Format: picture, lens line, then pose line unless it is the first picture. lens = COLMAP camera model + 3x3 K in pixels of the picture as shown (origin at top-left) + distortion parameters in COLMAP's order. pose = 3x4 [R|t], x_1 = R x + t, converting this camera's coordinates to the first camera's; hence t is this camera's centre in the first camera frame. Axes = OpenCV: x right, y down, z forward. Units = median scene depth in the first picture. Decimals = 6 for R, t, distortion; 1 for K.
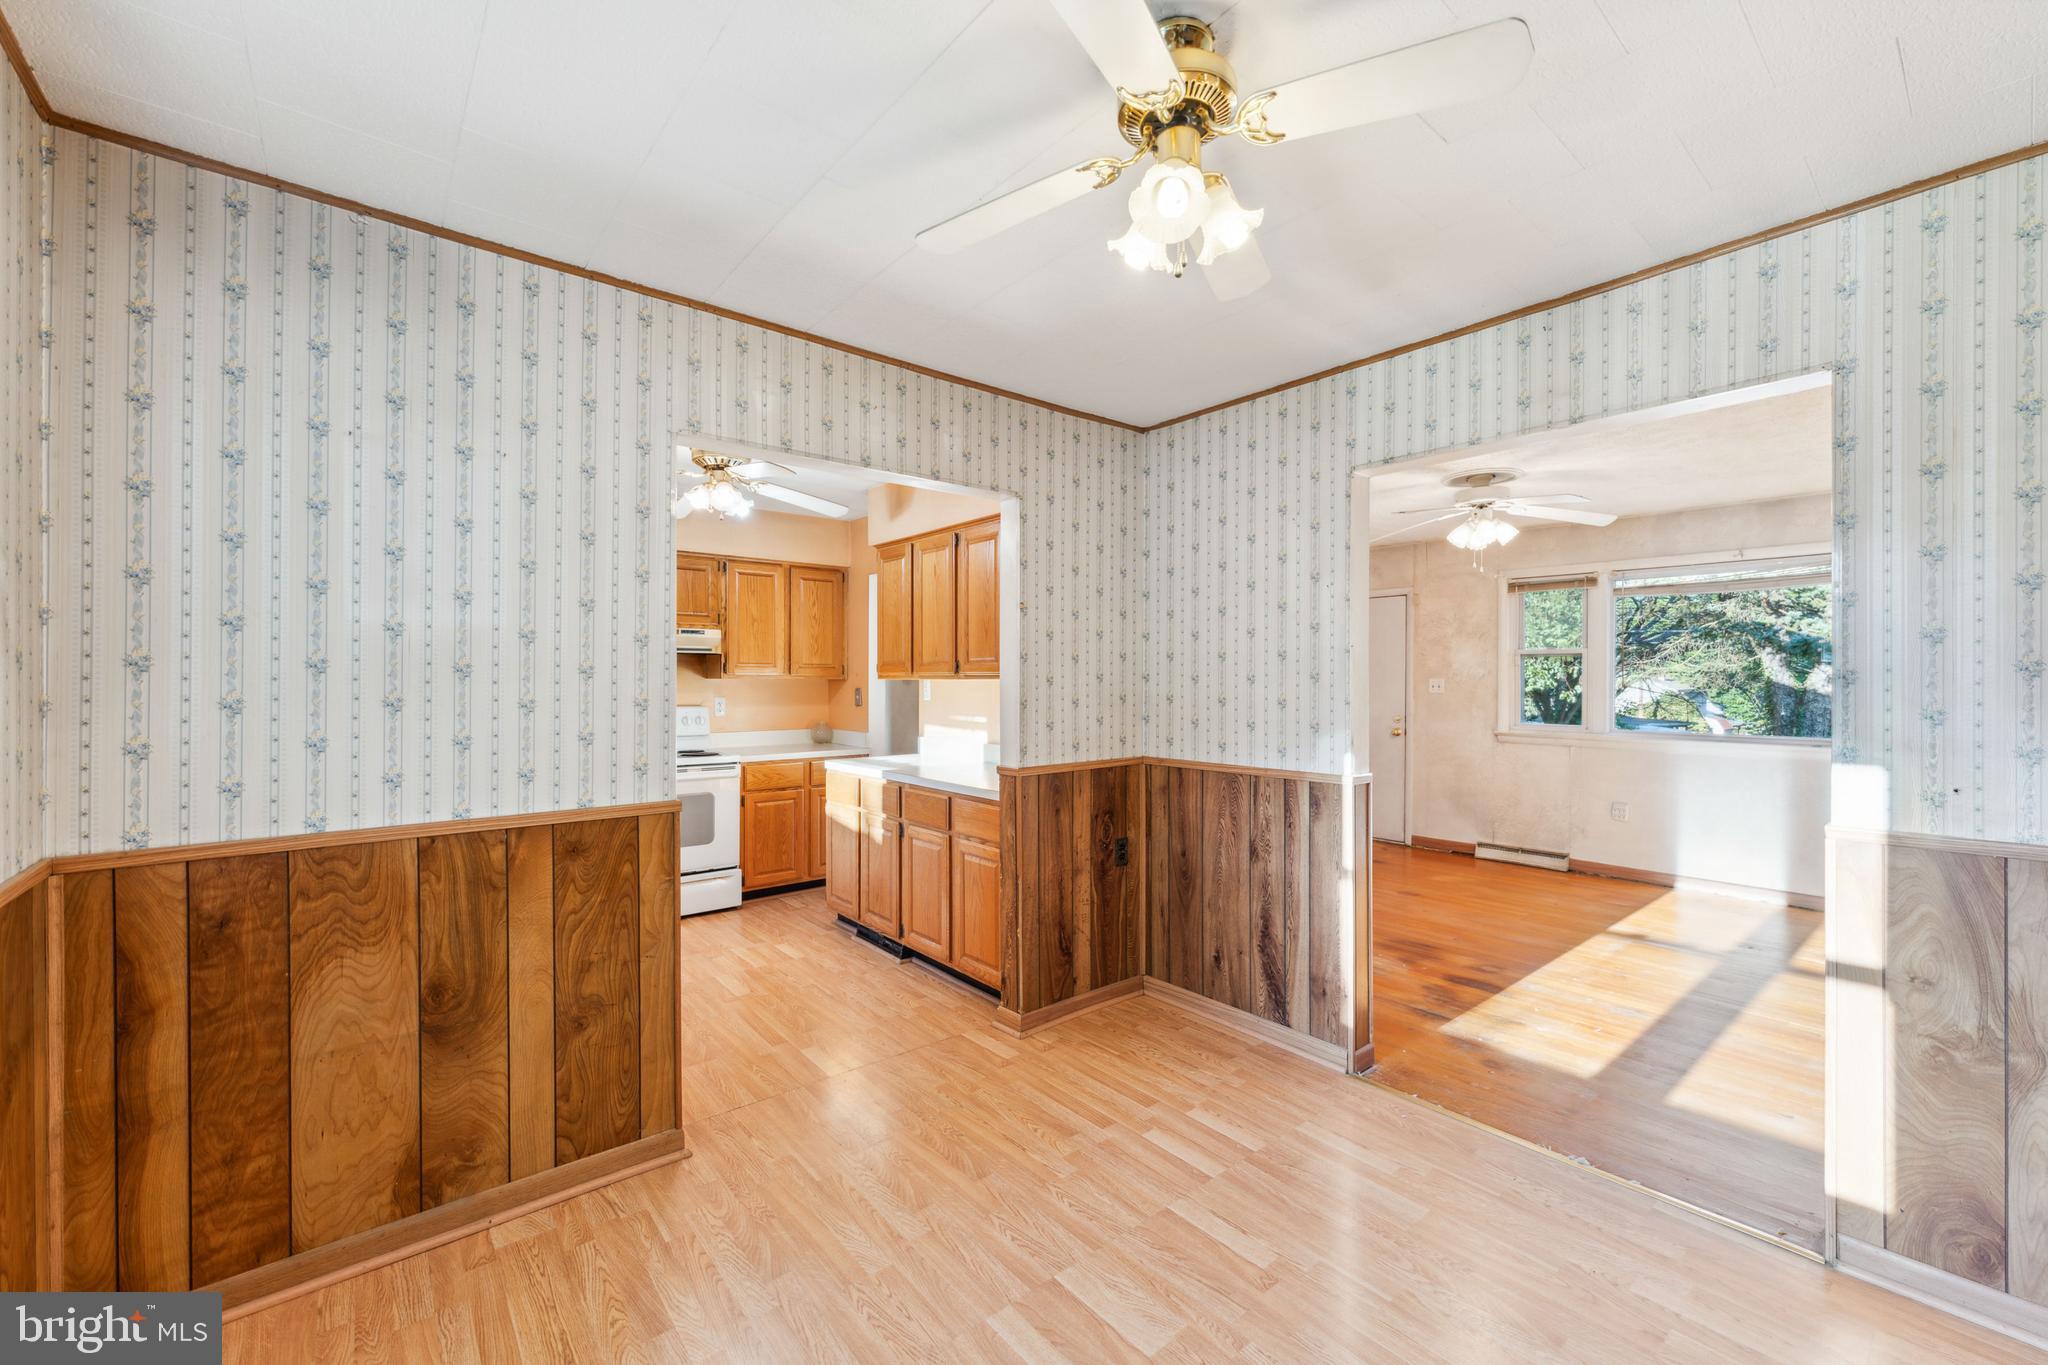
lens RADIAL K [[816.4, 0, 1030.2], [0, 816.4, 680.8], [0, 0, 1]] dist [0.008003, -0.000469]
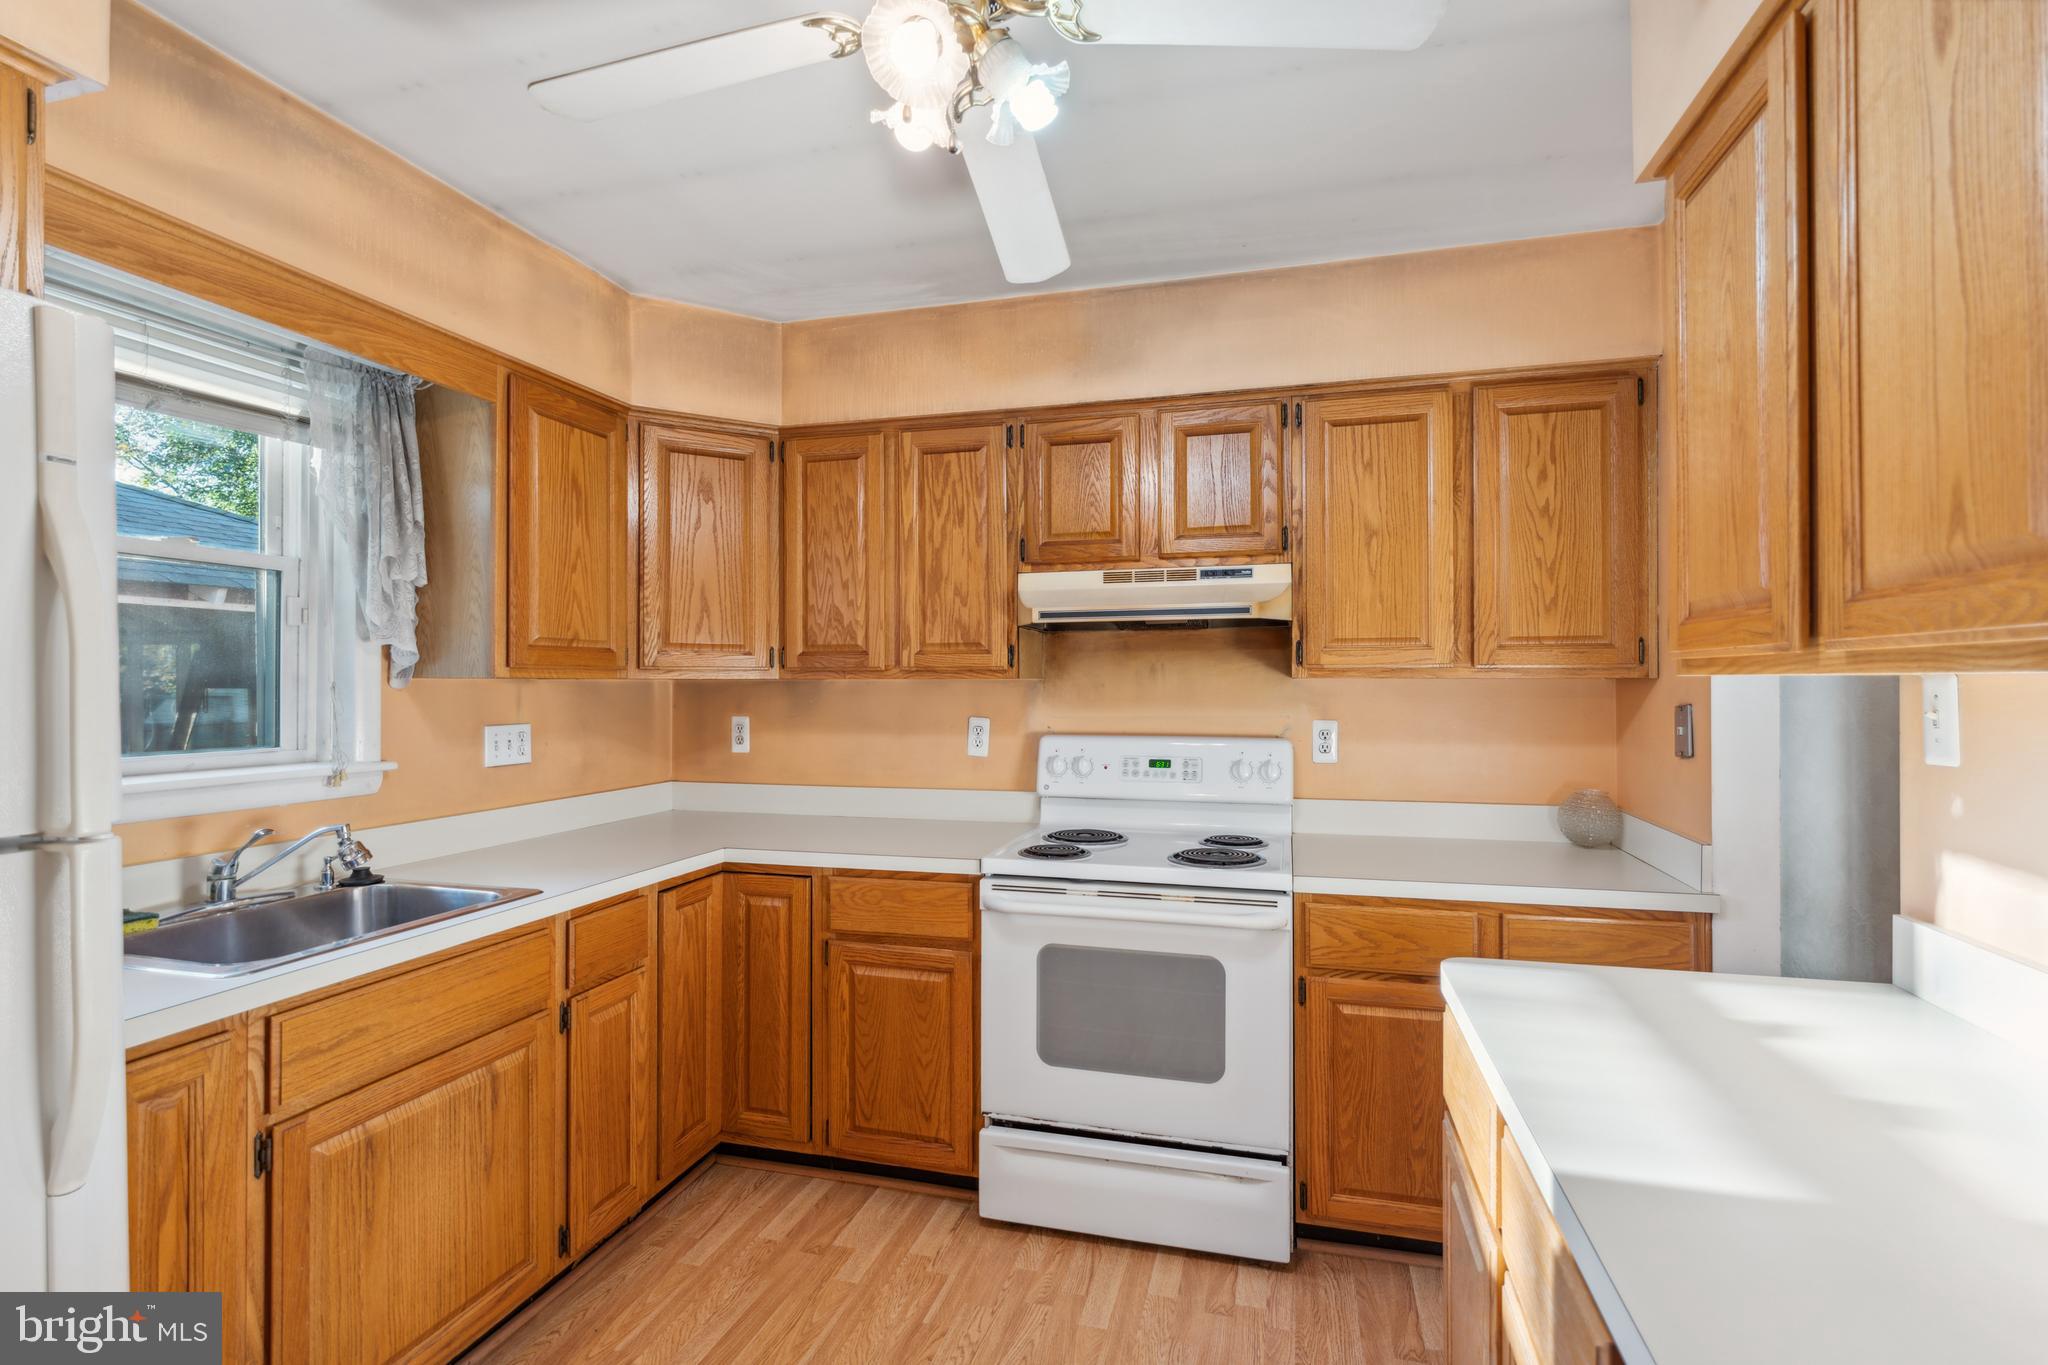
lens RADIAL K [[934.3, 0, 1045.0], [0, 934.3, 678.8], [0, 0, 1]] dist [-0.001098, 0.000302]
pose [[0.584604, -0.004060, -0.811309, -0.058832], [0.000867, 0.999990, -0.004380, -0.000239], [0.811318, 0.001857, 0.584601, 0.616359]]
